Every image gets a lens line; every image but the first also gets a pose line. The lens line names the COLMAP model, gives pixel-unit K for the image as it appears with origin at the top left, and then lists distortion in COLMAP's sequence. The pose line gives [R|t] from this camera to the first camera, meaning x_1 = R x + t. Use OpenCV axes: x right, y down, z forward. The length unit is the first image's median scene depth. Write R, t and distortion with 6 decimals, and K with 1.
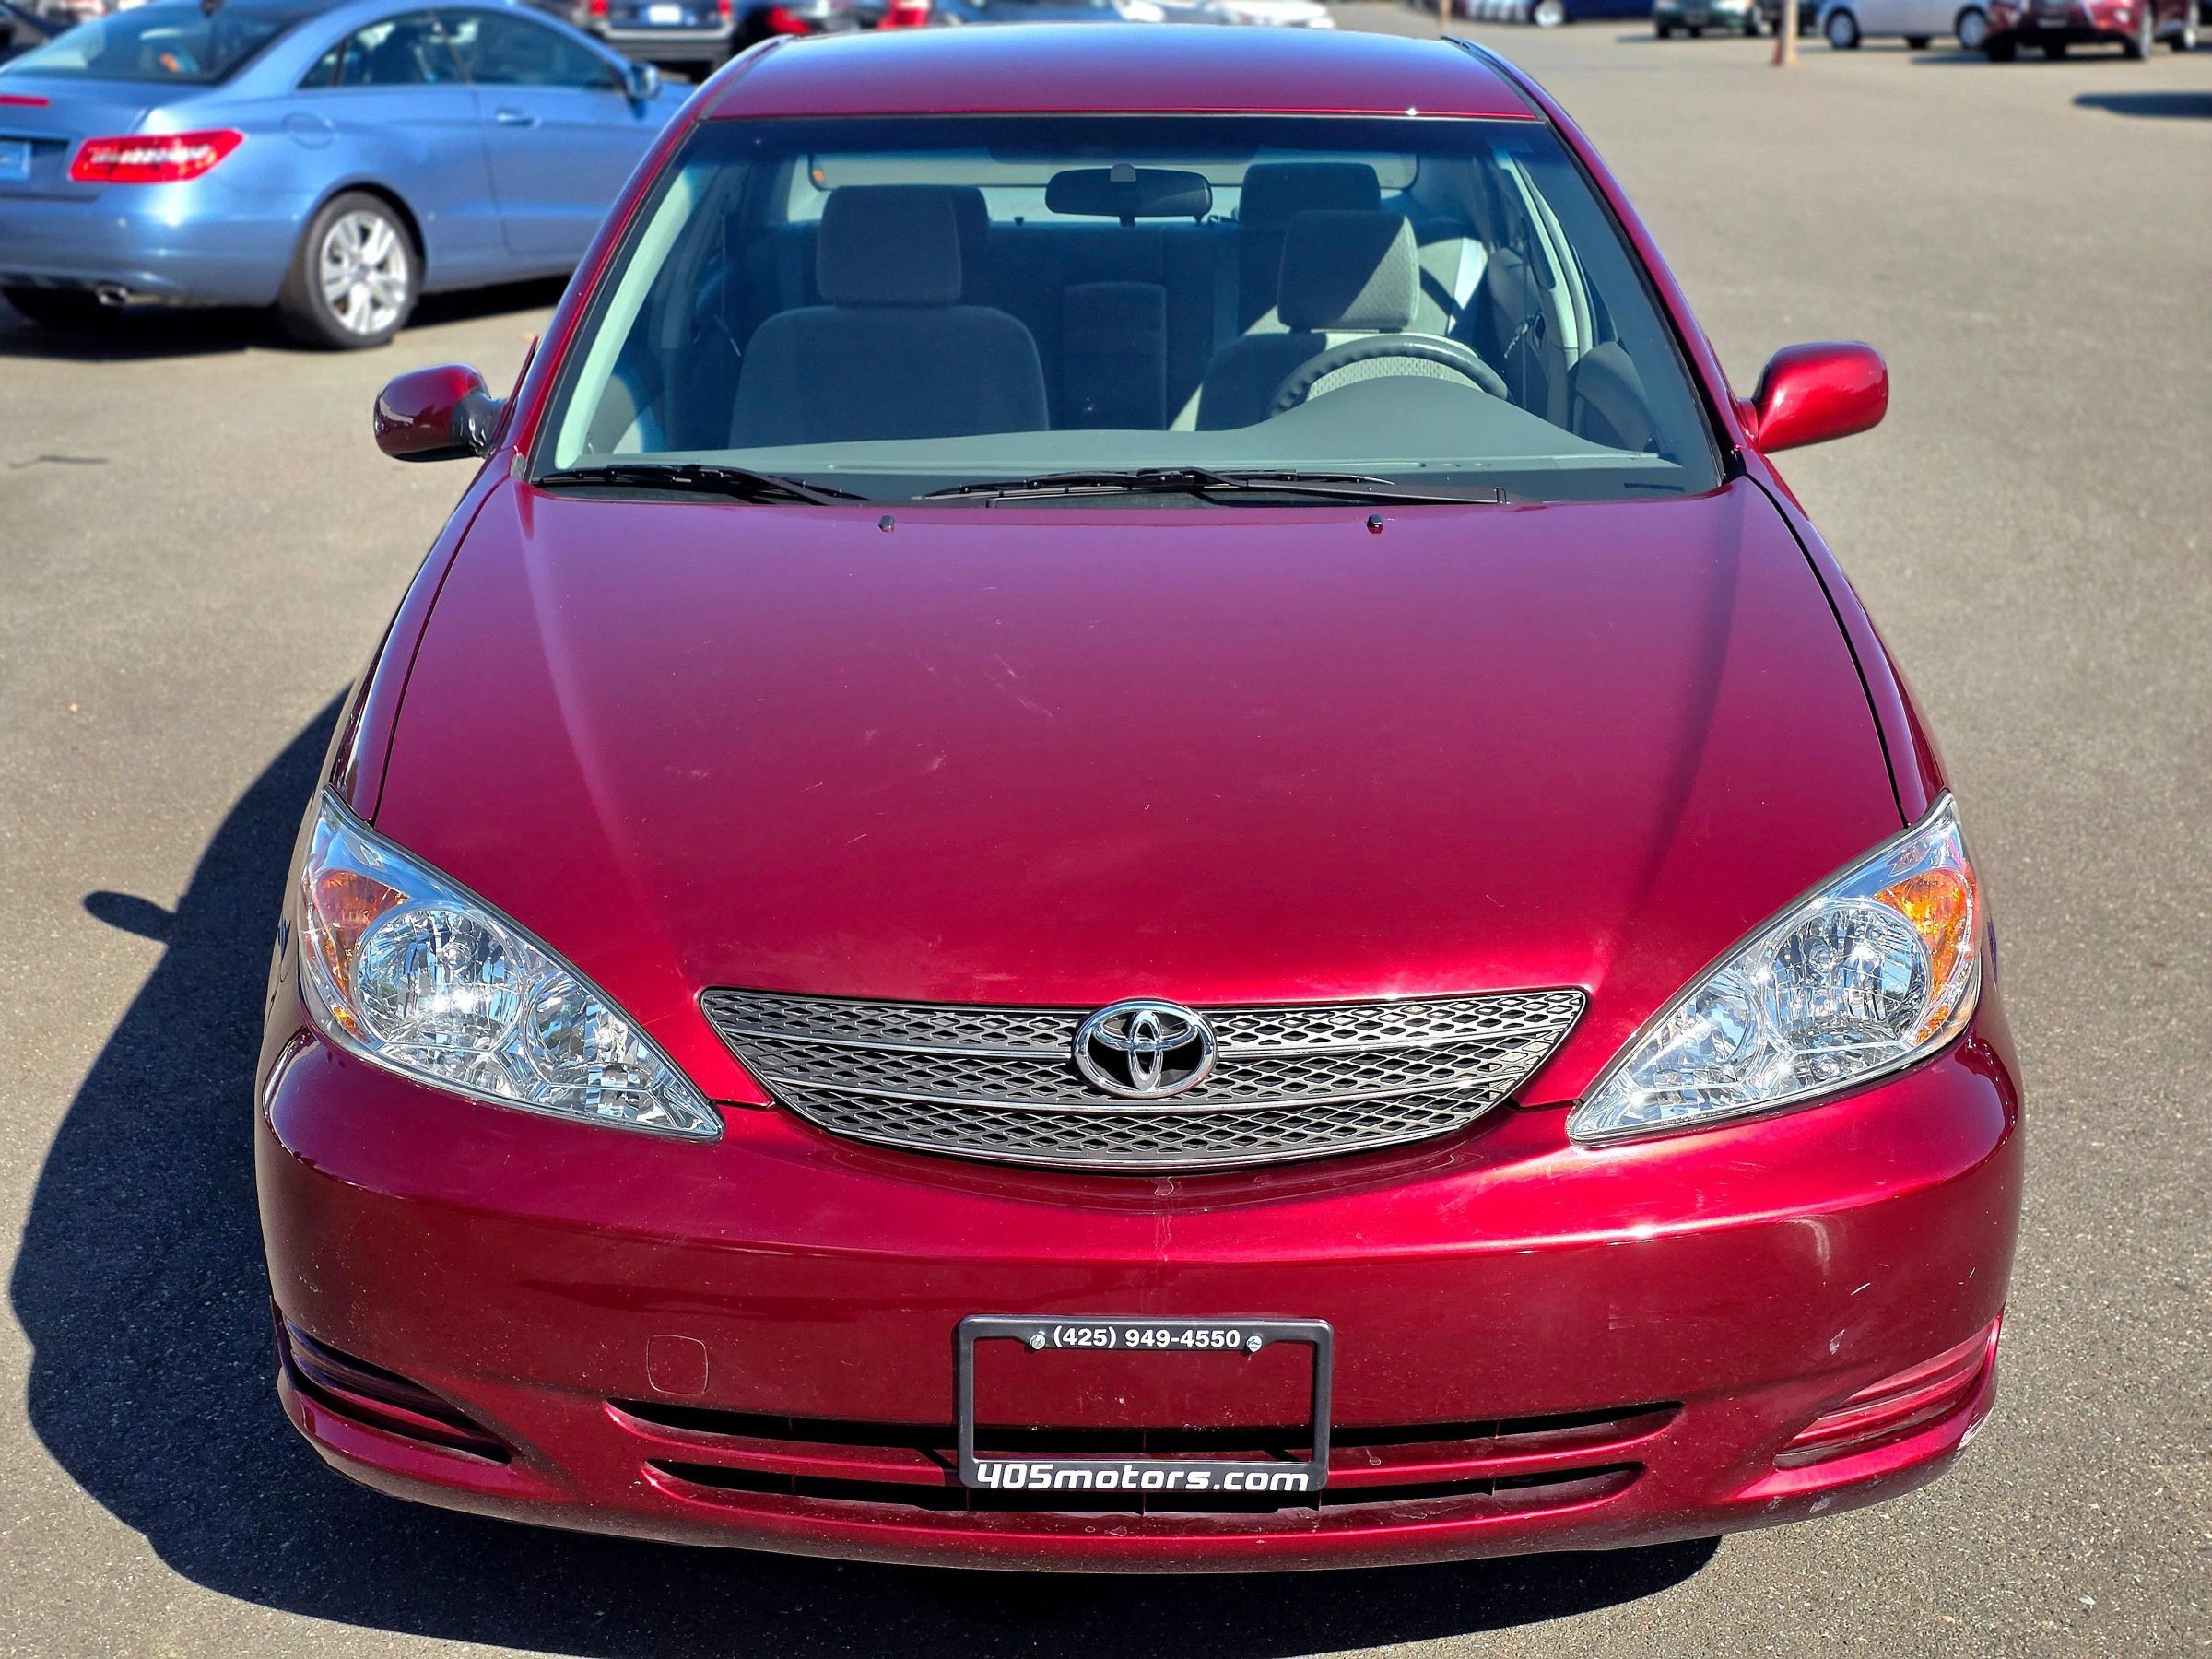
lens RADIAL K [[2922.8, 0, 1100.4], [0, 2922.8, 726.8], [0, 0, 1]] dist [0.224324, -0.625486]
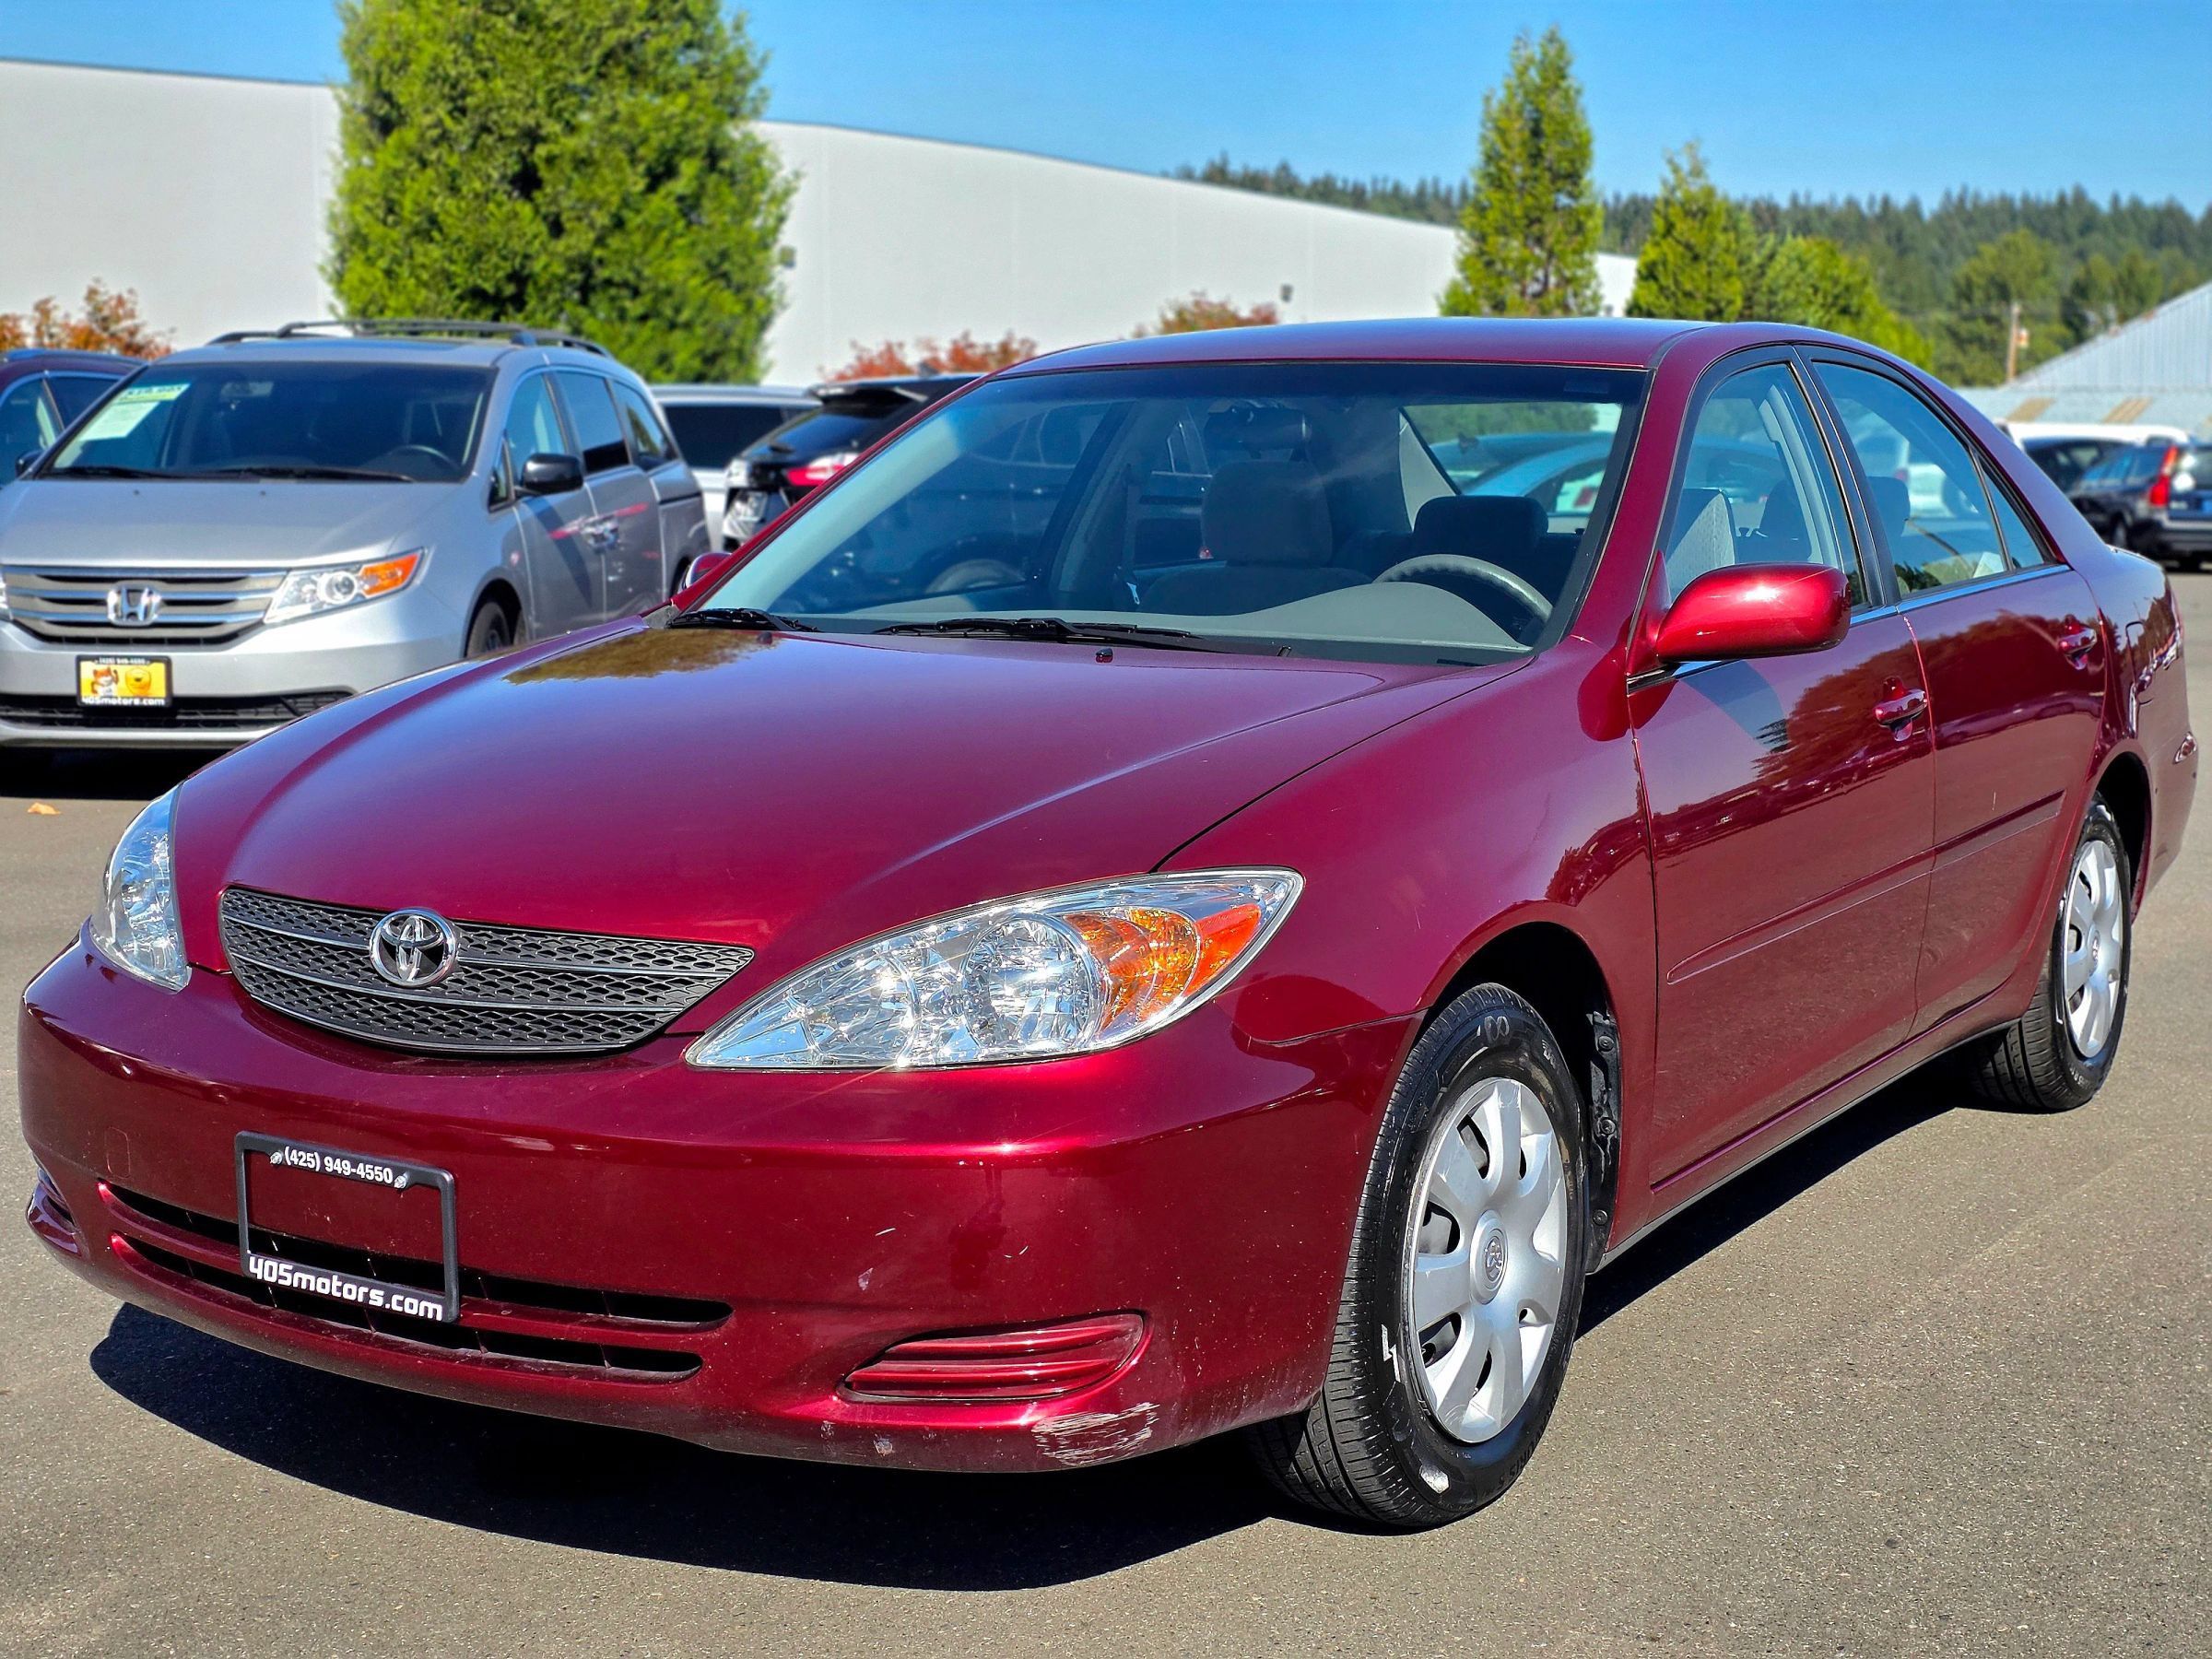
lens RADIAL K [[2959.8, 0, 1100.7], [0, 2959.8, 737.3], [0, 0, 1]] dist [0.162042, -0.437100]
pose [[0.841047, 0.056174, -0.538037, 0.919126], [-0.146358, 0.981130, -0.126349, 0.137714], [0.520787, 0.185012, 0.833398, 0.082395]]
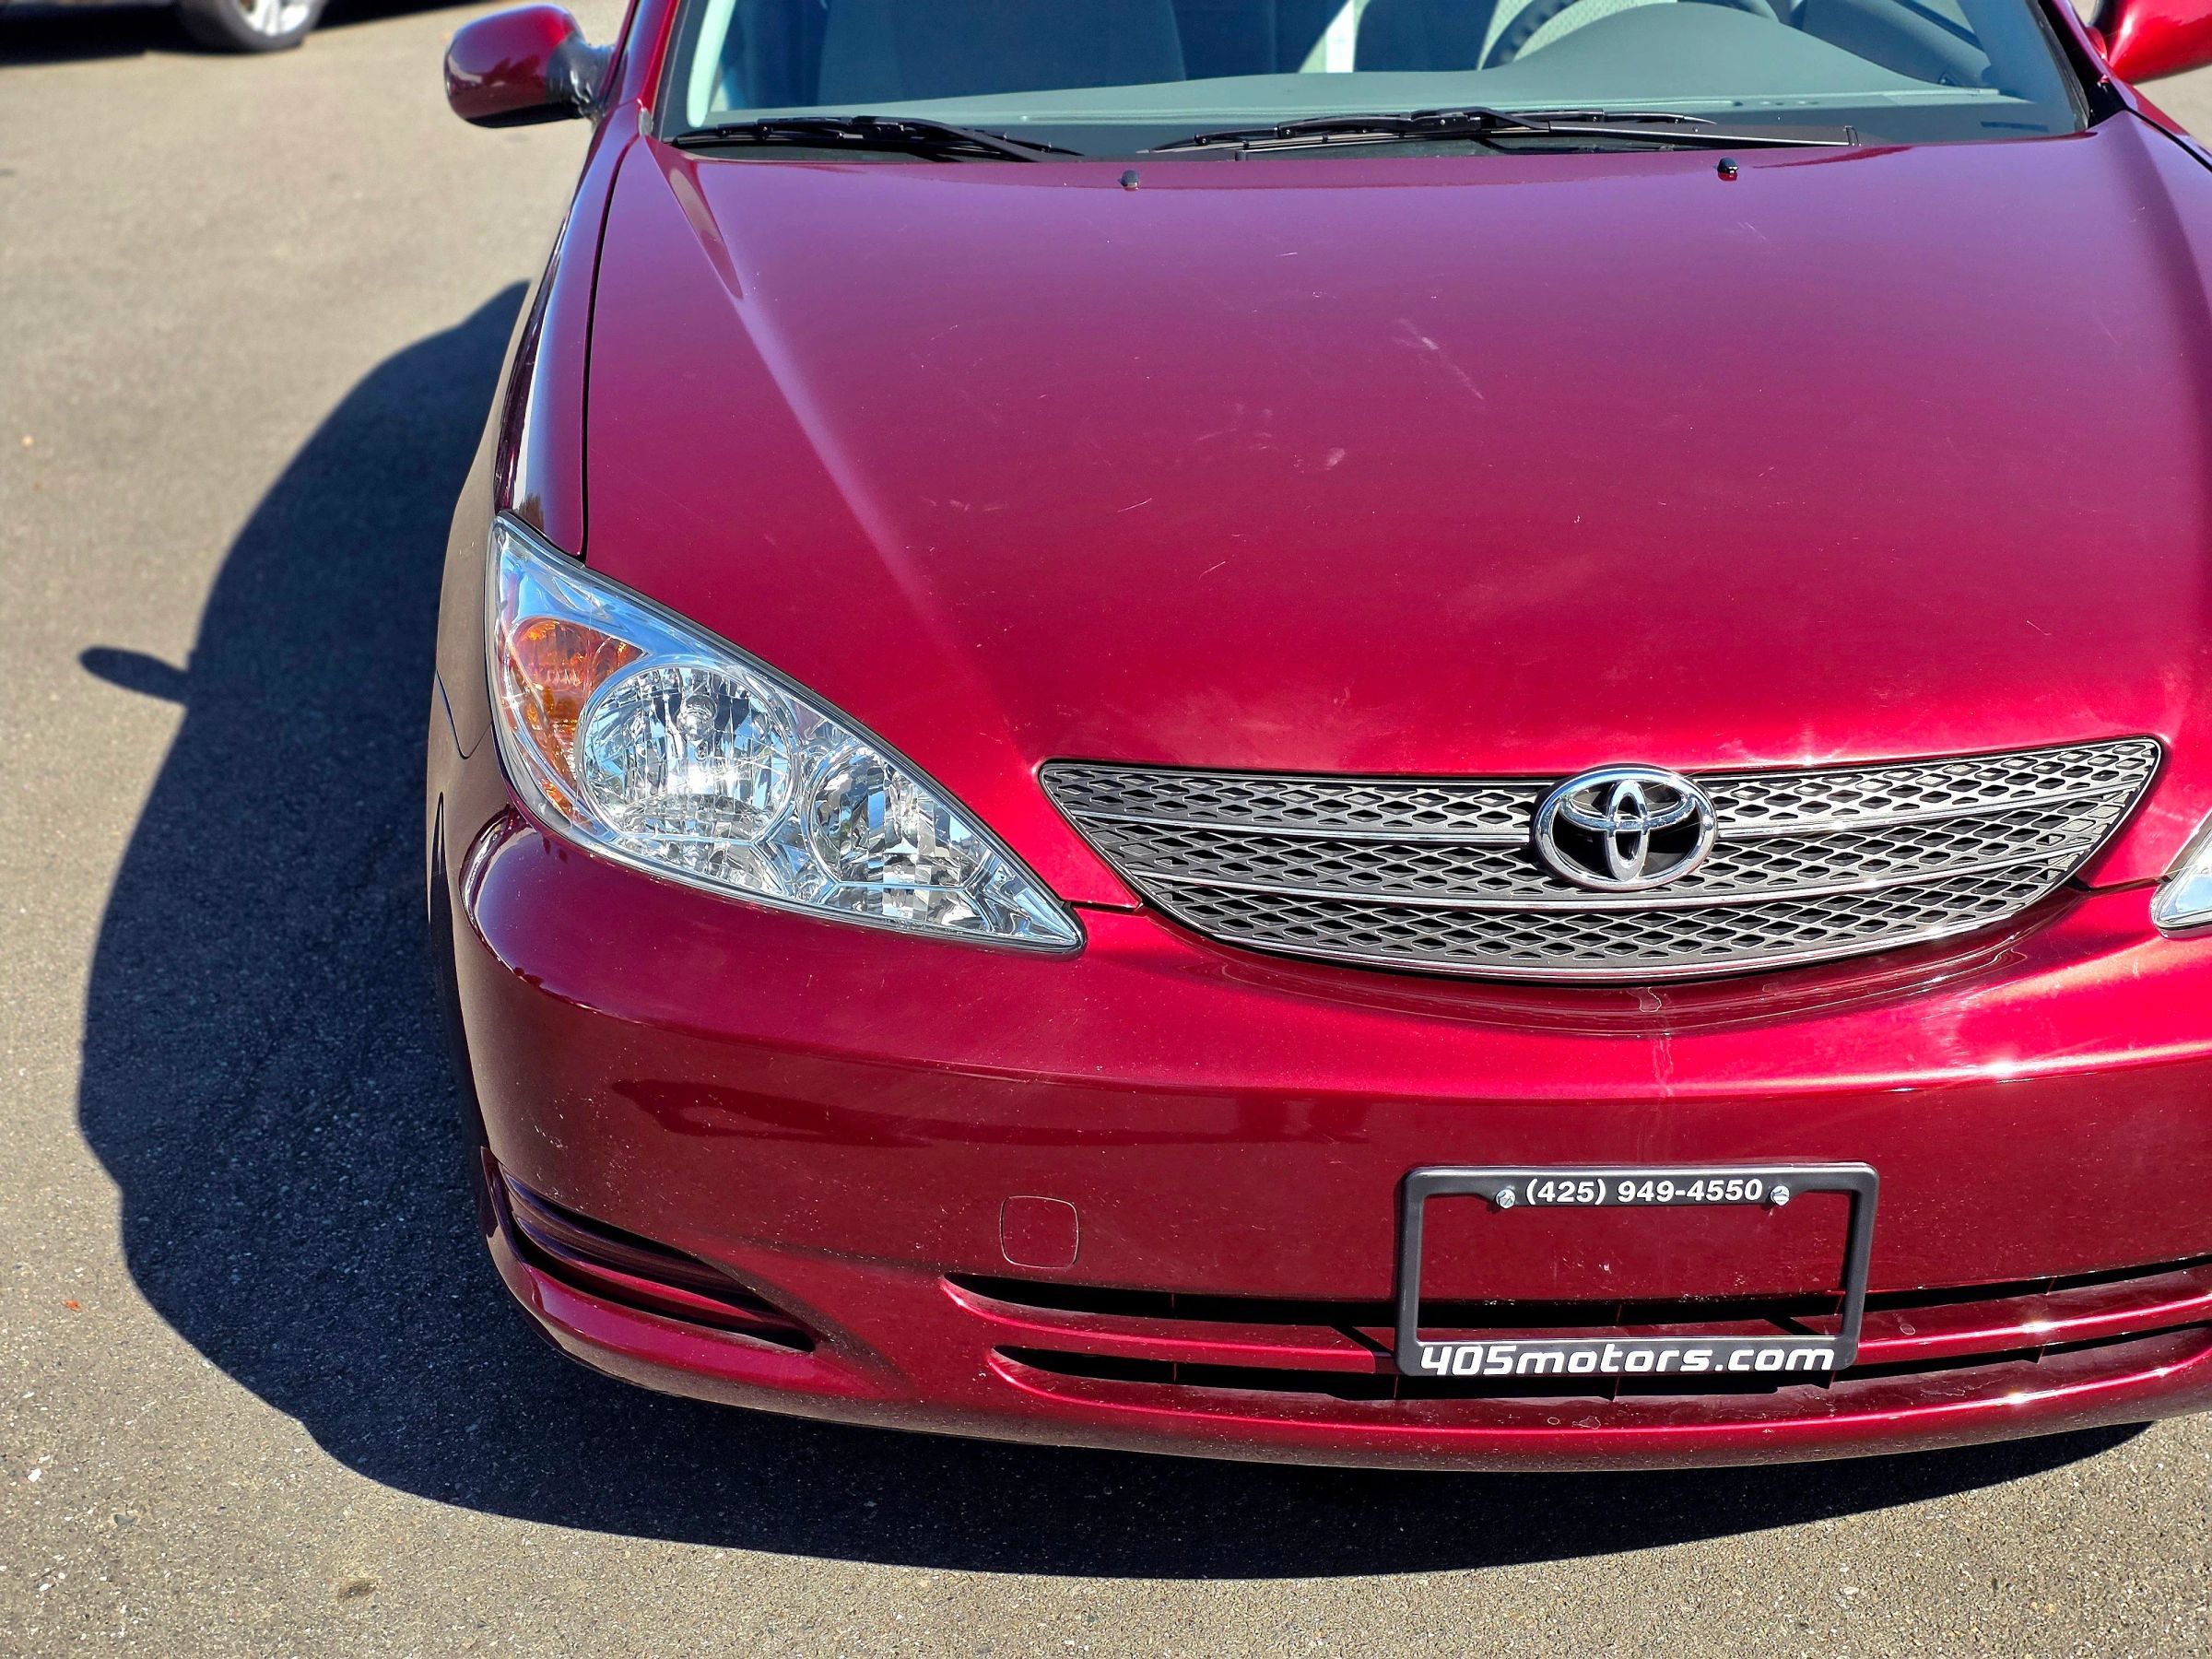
lens RADIAL K [[2959.8, 0, 1100.7], [0, 2959.8, 737.3], [0, 0, 1]] dist [0.162042, -0.437100]
pose [[0.999068, -0.021533, 0.037409, -0.151236], [0.017956, 0.995460, 0.093469, 0.009110], [-0.039252, -0.092710, 0.994919, 0.216036]]
